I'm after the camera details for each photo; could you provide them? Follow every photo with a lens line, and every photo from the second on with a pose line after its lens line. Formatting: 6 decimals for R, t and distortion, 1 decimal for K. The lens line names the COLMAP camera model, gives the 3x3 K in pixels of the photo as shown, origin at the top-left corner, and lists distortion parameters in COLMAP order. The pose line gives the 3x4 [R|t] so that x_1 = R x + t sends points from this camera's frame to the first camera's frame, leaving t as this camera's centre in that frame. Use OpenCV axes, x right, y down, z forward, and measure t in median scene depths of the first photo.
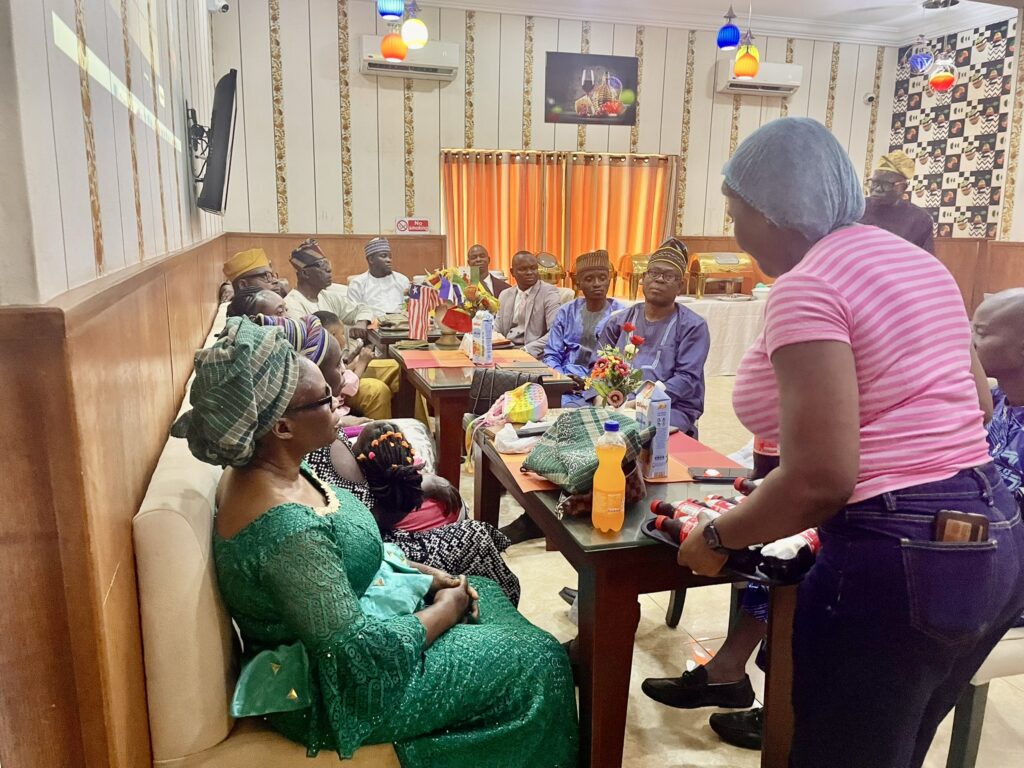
lens RADIAL K [[772.2, 0, 501.6], [0, 772.2, 377.3], [0, 0, 1]] dist [0.091844, -0.118578]
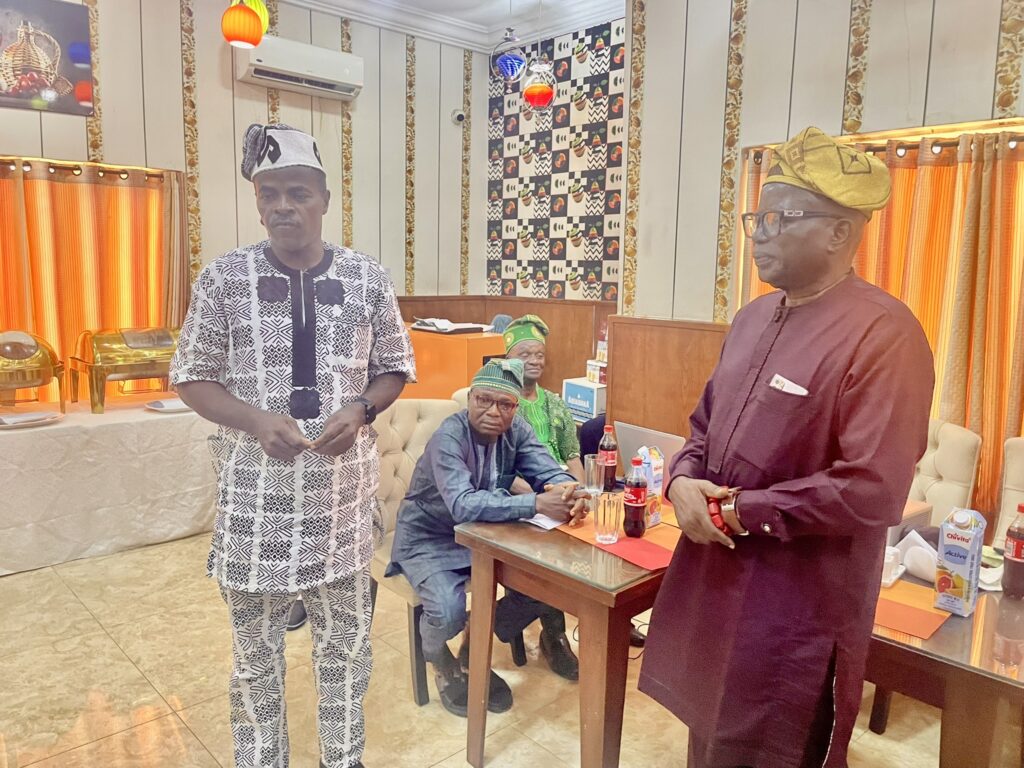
lens RADIAL K [[772.2, 0, 512.2], [0, 772.2, 378.8], [0, 0, 1]] dist [0.091844, -0.118578]
pose [[0.904638, -0.054174, 0.422724, 0.202563], [0.070692, 0.997222, -0.023484, -0.088292], [-0.420277, 0.051128, 0.905954, 0.339789]]
